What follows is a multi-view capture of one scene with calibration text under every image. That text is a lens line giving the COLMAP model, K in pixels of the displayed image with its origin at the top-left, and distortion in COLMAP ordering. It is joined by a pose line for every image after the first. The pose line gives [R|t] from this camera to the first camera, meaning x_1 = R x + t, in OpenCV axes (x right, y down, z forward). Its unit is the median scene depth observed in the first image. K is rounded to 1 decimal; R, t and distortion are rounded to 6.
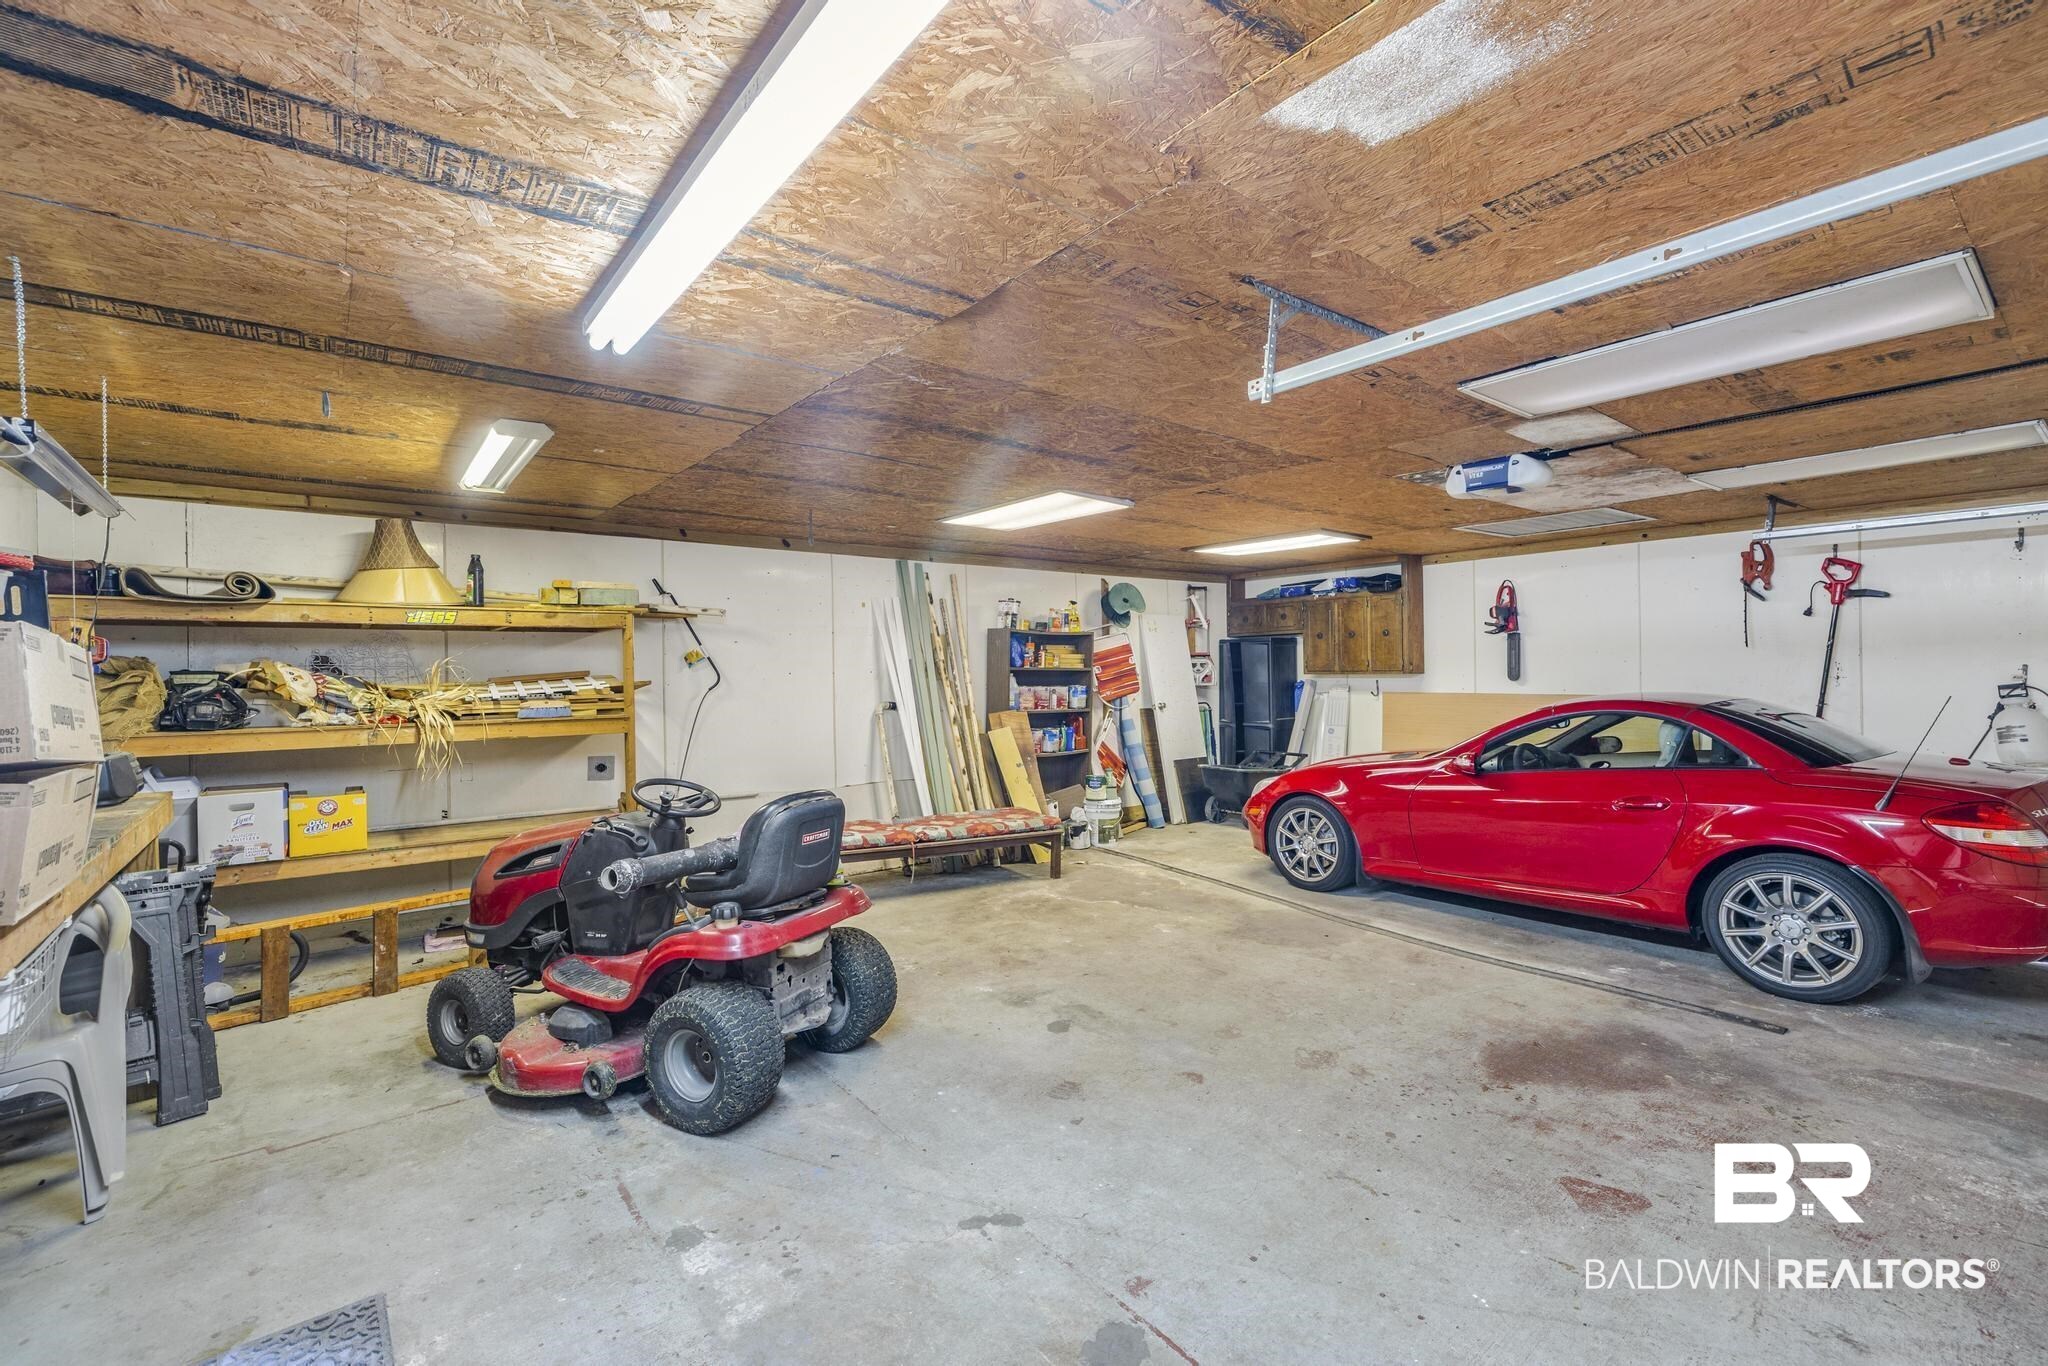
lens RADIAL K [[879.9, 0, 1015.2], [0, 879.9, 679.3], [0, 0, 1]] dist [0.008202, -0.000414]
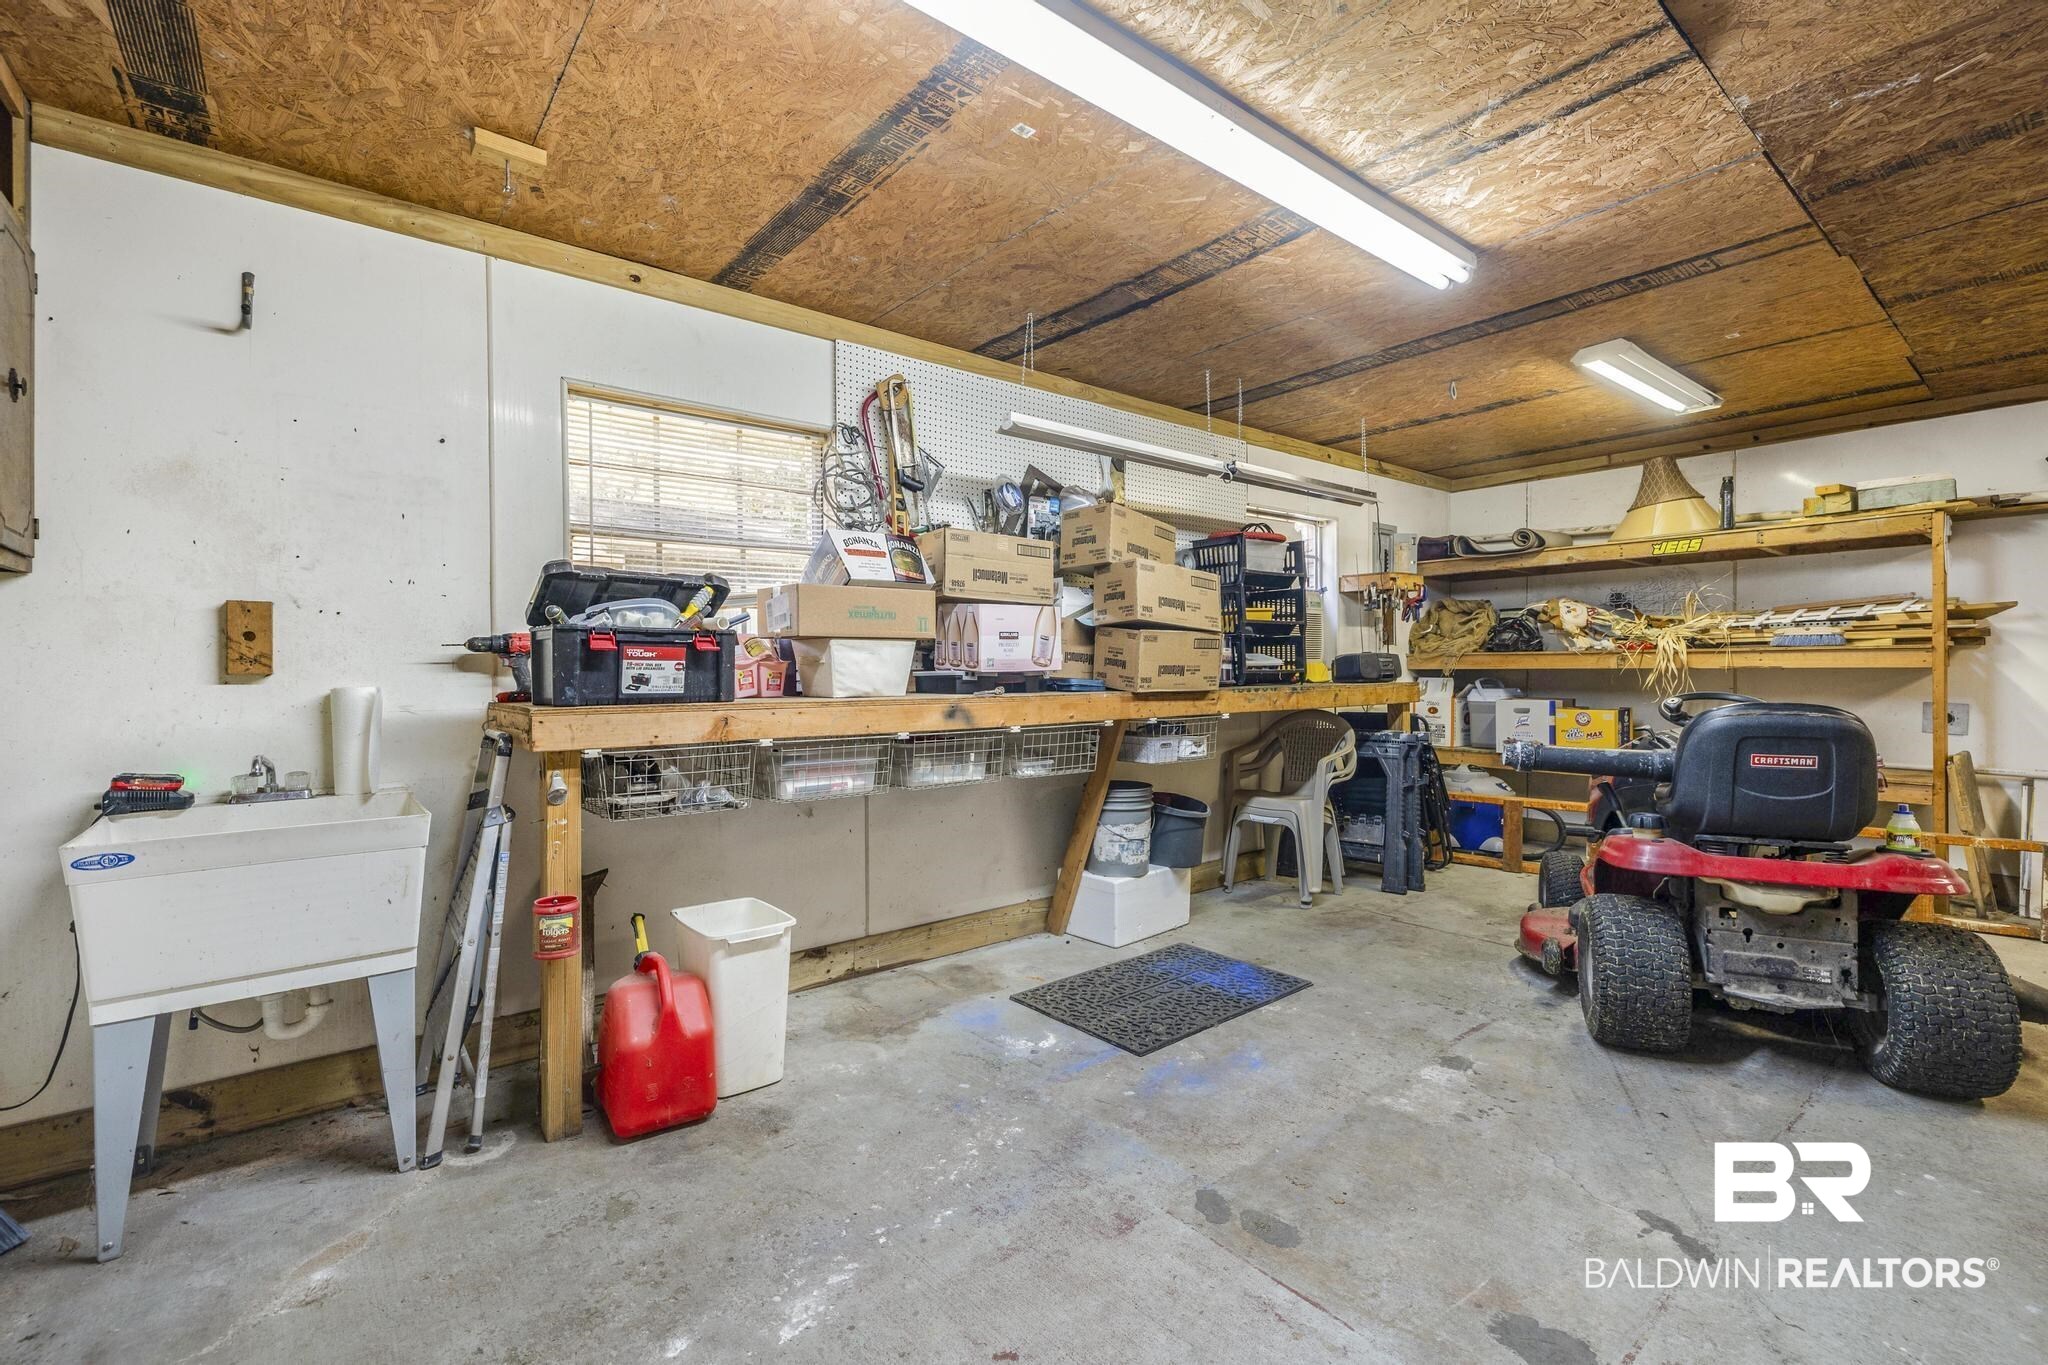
lens RADIAL K [[879.9, 0, 1020.1], [0, 879.9, 676.2], [0, 0, 1]] dist [0.008202, -0.000414]
pose [[0.024072, 0.023496, -0.999434, 0.399932], [-0.003420, 0.999720, 0.023421, 0.066456], [0.999704, 0.002854, 0.024146, 0.234382]]
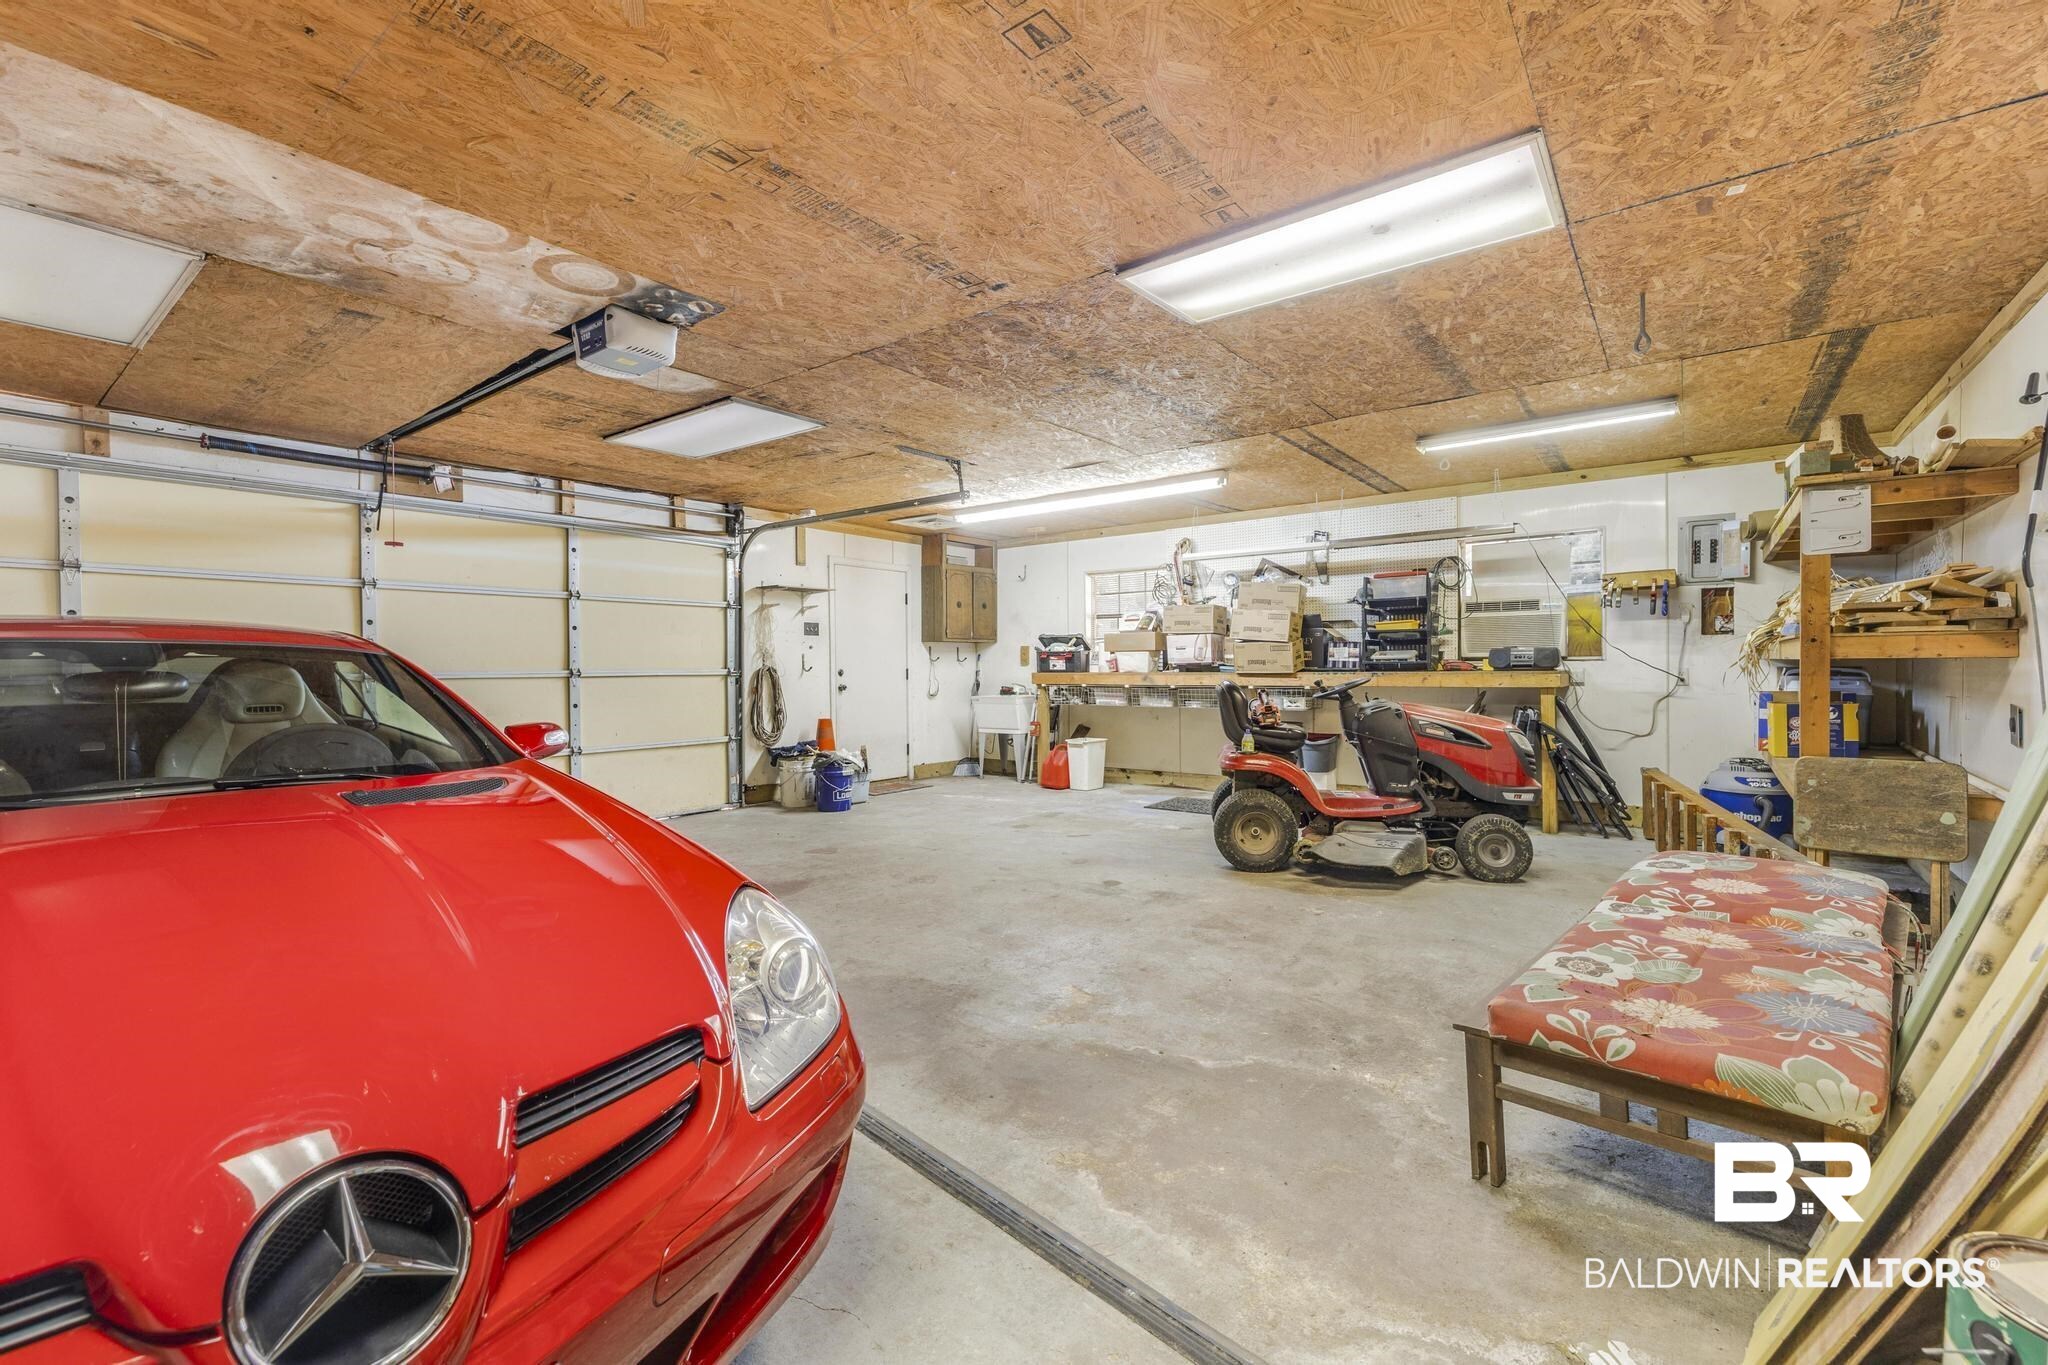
lens RADIAL K [[879.9, 0, 1019.1], [0, 879.9, 673.7], [0, 0, 1]] dist [0.008202, -0.000414]
pose [[-0.968234, 0.024812, -0.248811, 0.424498], [0.020025, 0.999563, 0.021751, 0.055945], [0.249242, 0.016077, -0.968308, 1.909533]]
